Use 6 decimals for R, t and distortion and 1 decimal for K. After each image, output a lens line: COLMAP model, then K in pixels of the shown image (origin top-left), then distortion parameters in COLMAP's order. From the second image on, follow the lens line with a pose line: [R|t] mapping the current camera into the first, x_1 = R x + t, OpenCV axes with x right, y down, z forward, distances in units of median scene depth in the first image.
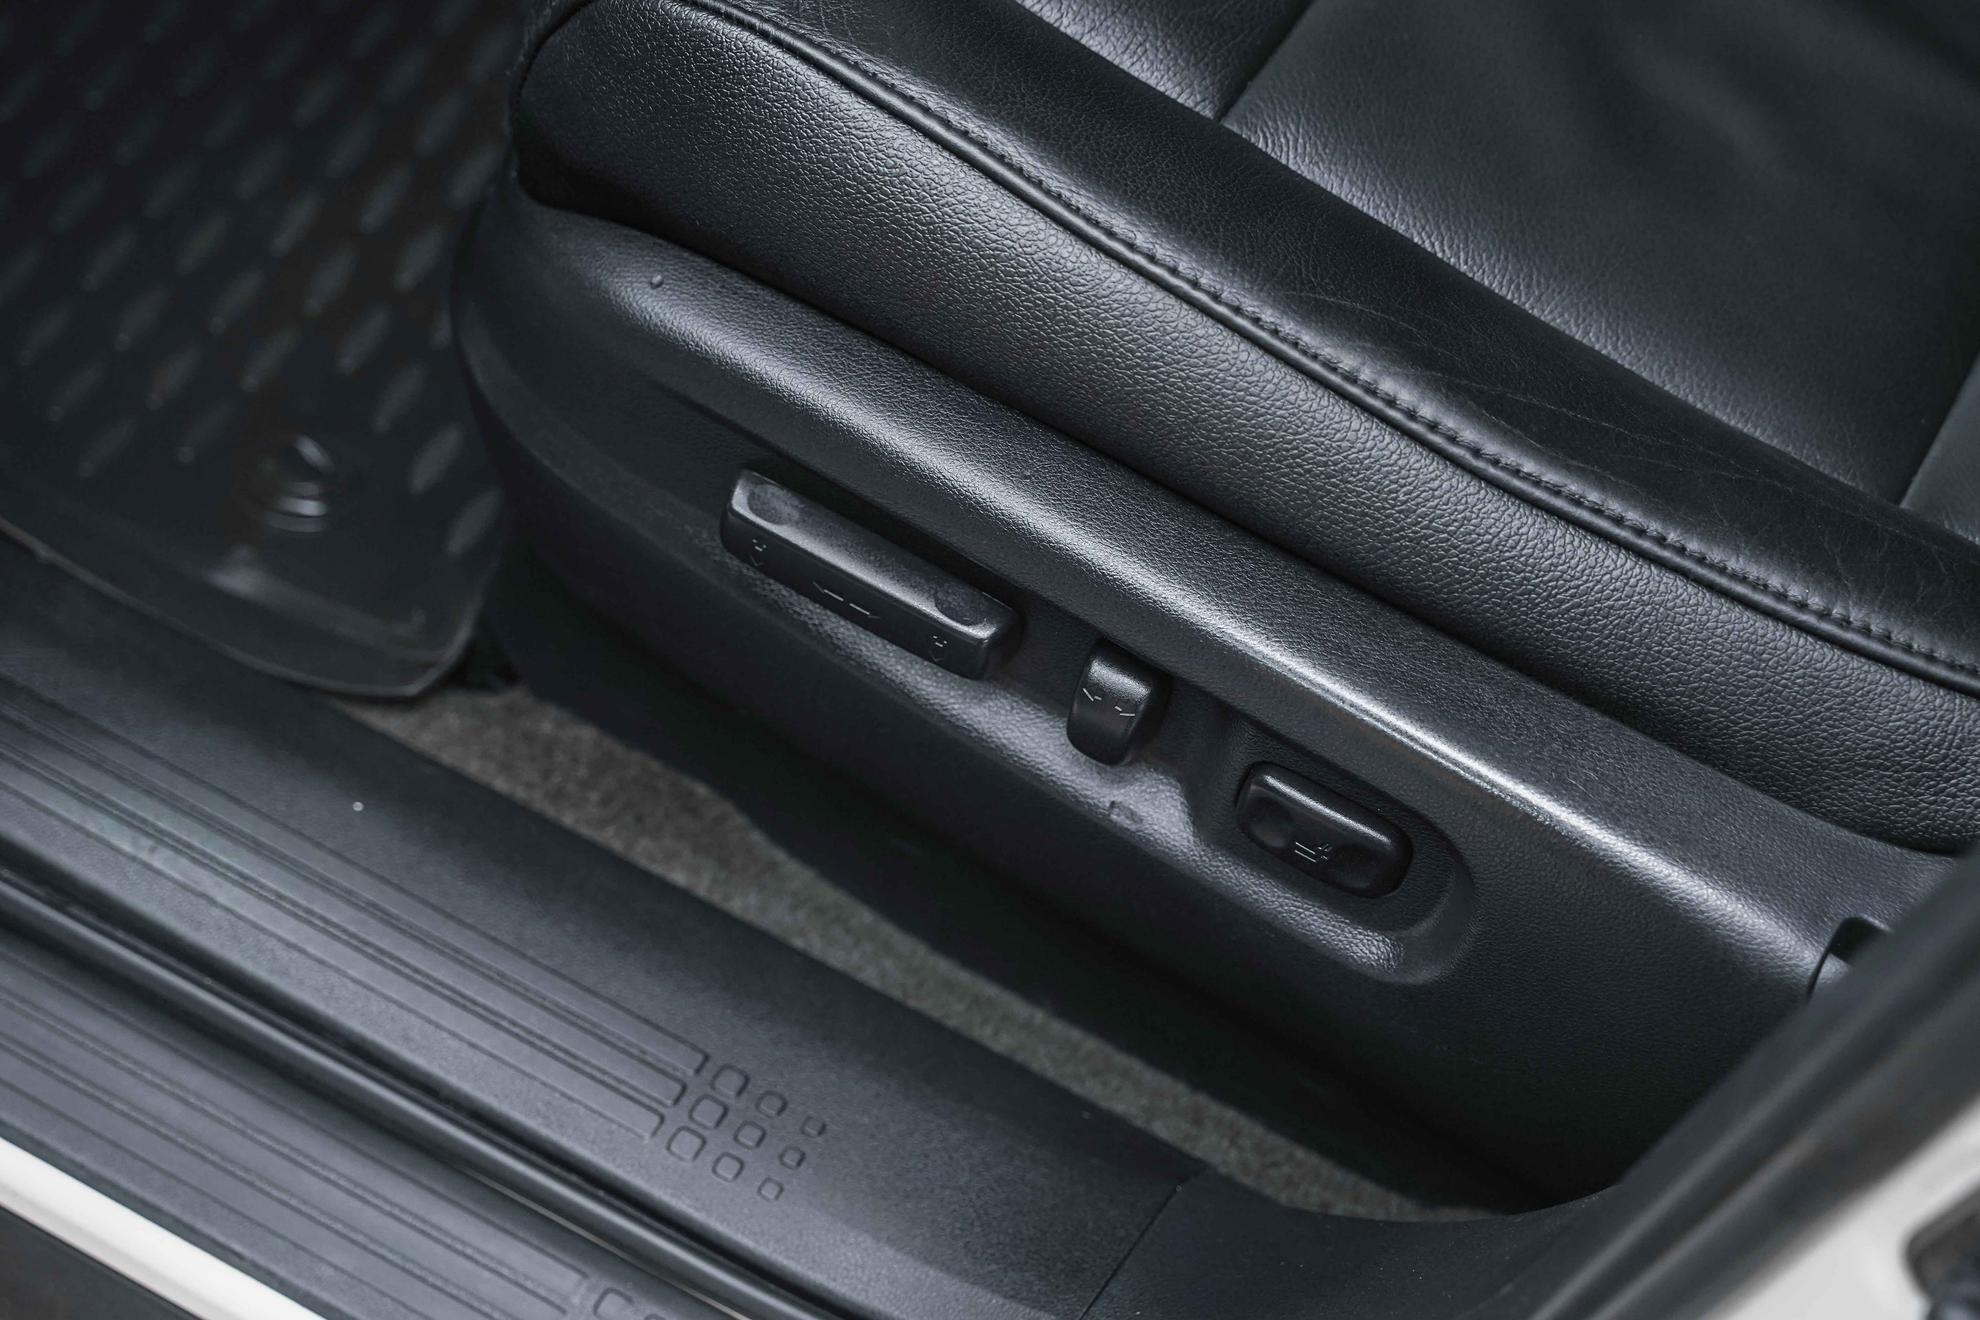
lens RADIAL K [[3479.7, 0, 990.0], [0, 3479.7, 660.0], [0, 0, 1]] dist [0.035994, -0.011097]
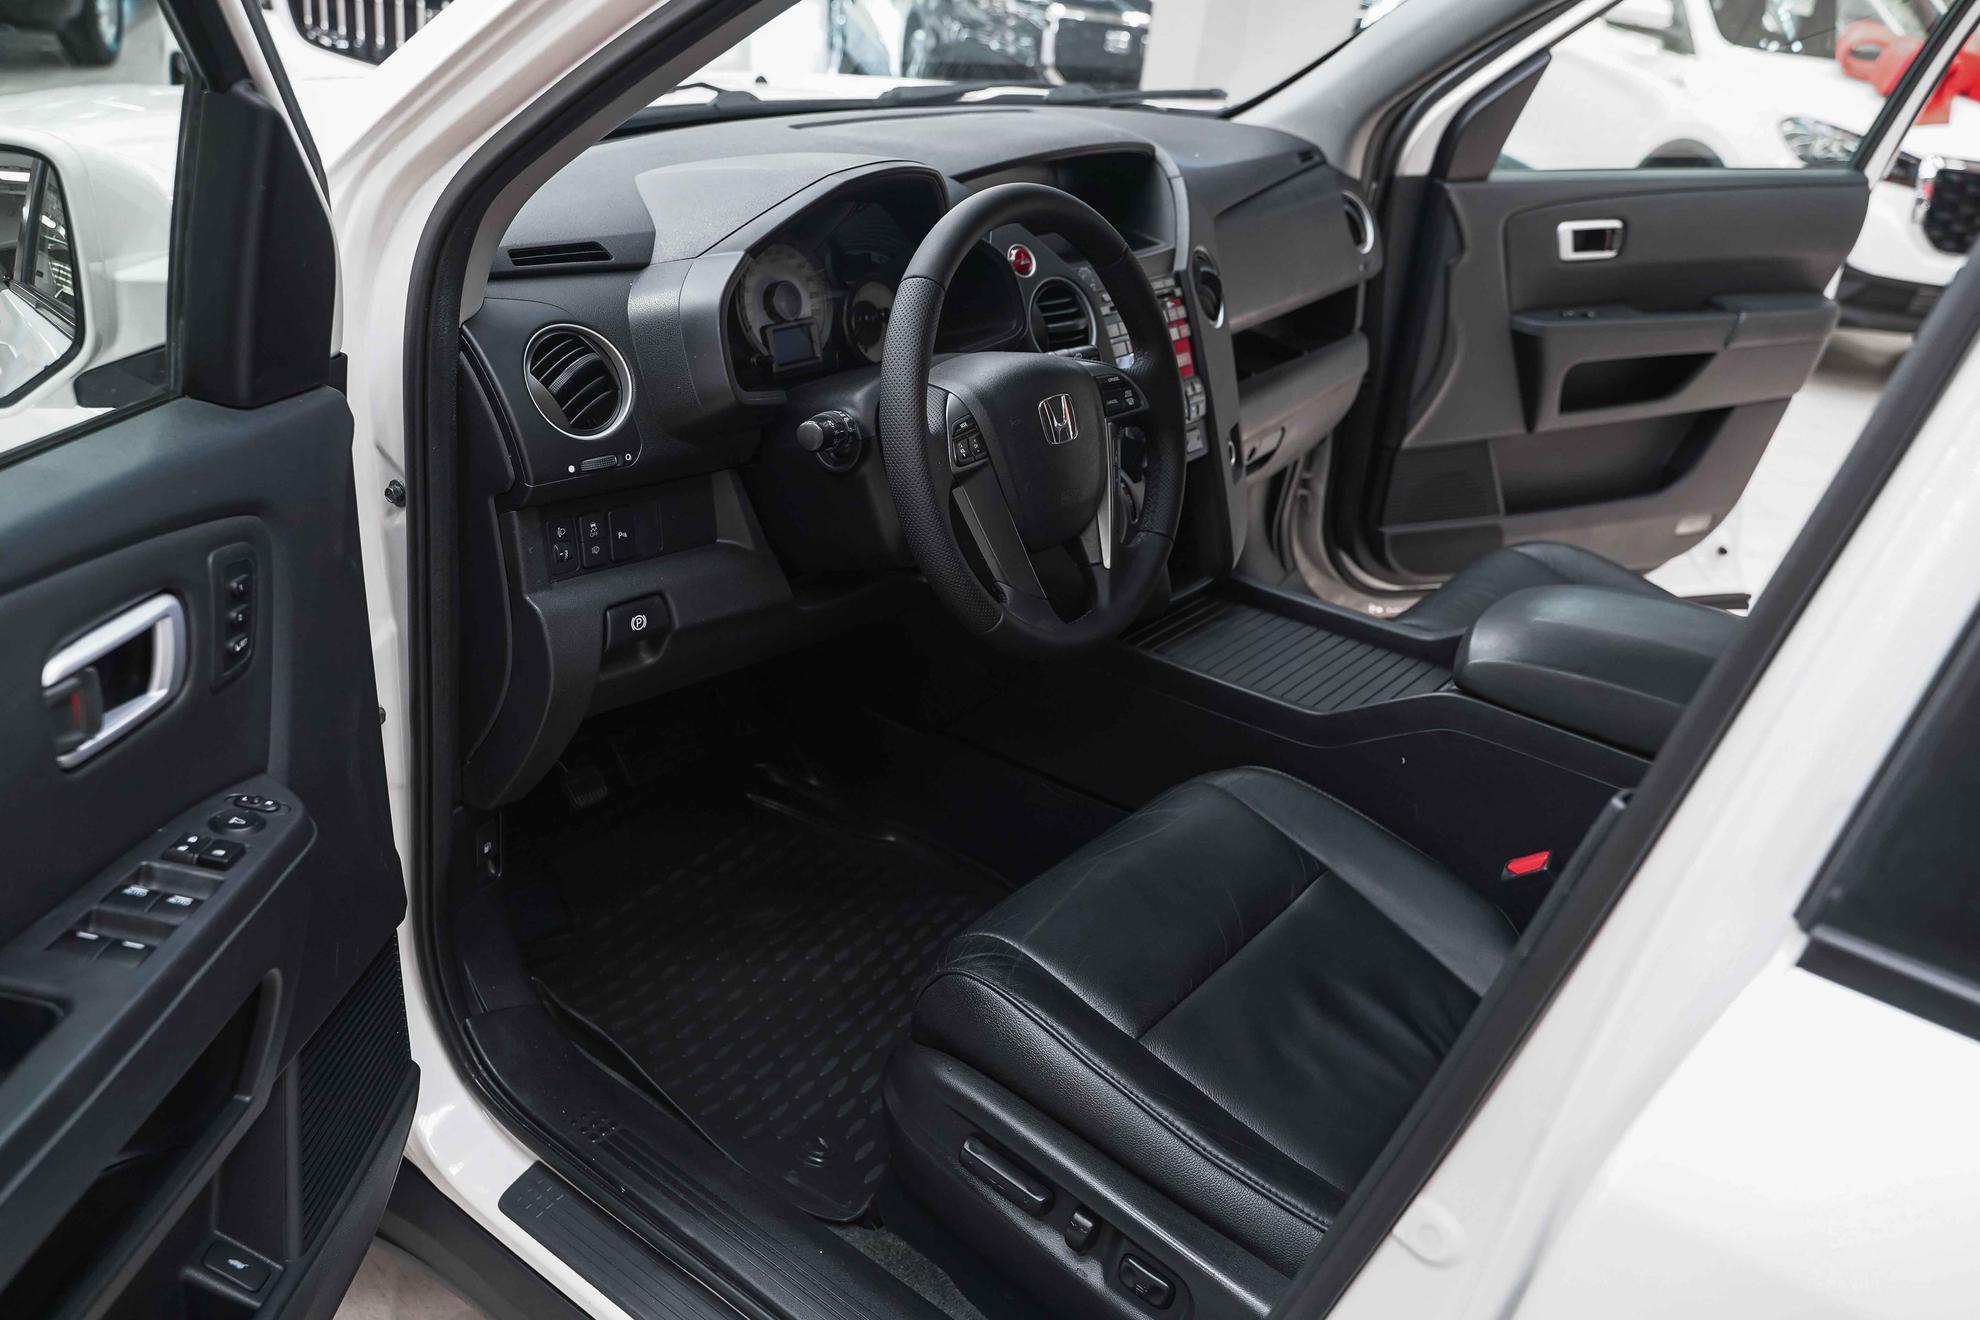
lens RADIAL K [[1612.5, 0, 990.0], [0, 1612.5, 660.0], [0, 0, 1]] dist [-0.005773, 0.007769]
pose [[0.989015, 0.095462, -0.112857, 0.066218], [-0.135479, 0.890776, -0.433779, 0.183716], [0.059121, 0.444303, 0.893923, -0.441210]]
